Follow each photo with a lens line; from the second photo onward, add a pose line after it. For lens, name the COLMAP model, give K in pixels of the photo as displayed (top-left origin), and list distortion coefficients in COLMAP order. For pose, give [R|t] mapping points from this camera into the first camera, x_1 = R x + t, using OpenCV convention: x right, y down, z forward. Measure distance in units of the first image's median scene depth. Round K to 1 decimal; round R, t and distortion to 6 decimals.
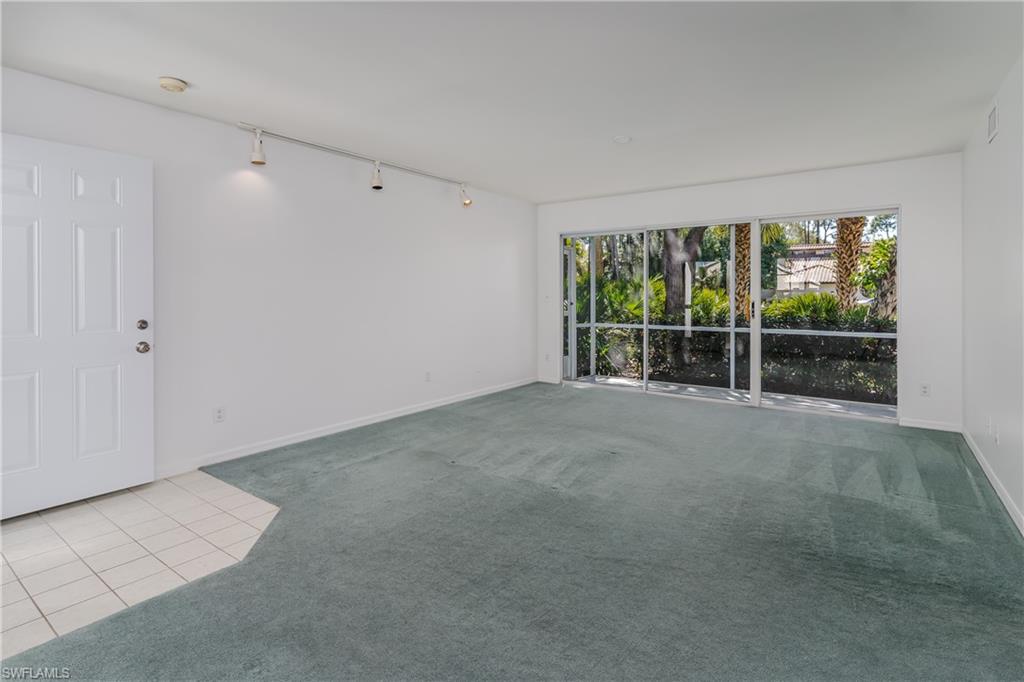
lens RADIAL K [[506.6, 0, 512.6], [0, 506.6, 294.7], [0, 0, 1]] dist [-0.002870, -0.000643]
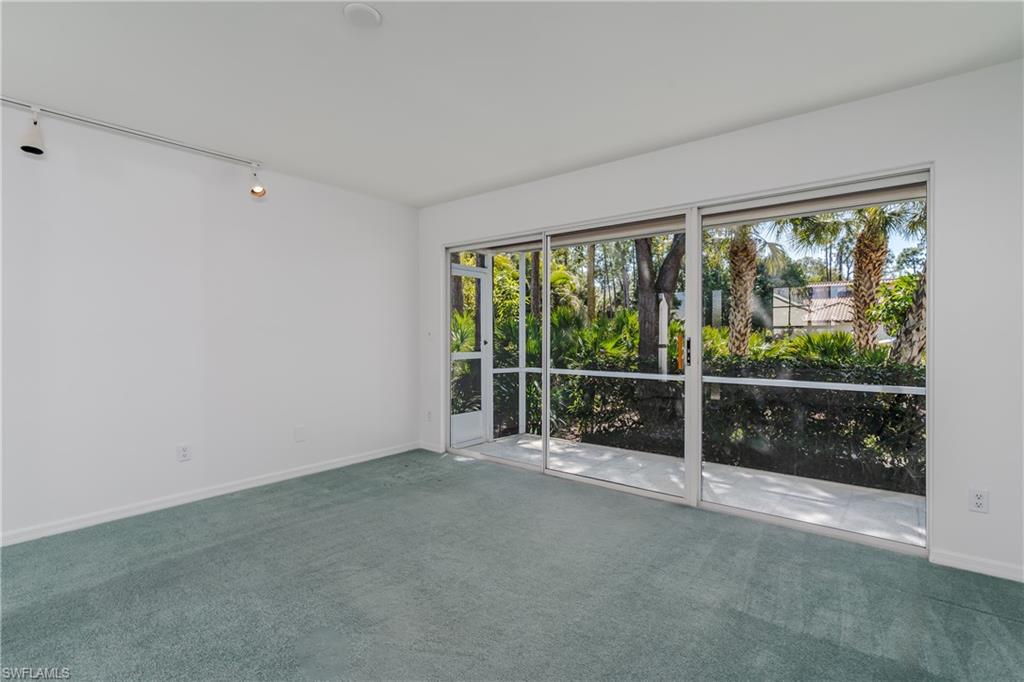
lens RADIAL K [[494.7, 0, 512.6], [0, 494.7, 334.8], [0, 0, 1]] dist [-0.001488, -0.000421]
pose [[0.998969, -0.000274, -0.045386, 0.131343], [0.000312, 1.000000, 0.000834, 0.003719], [0.045386, -0.000847, 0.998969, 0.173606]]
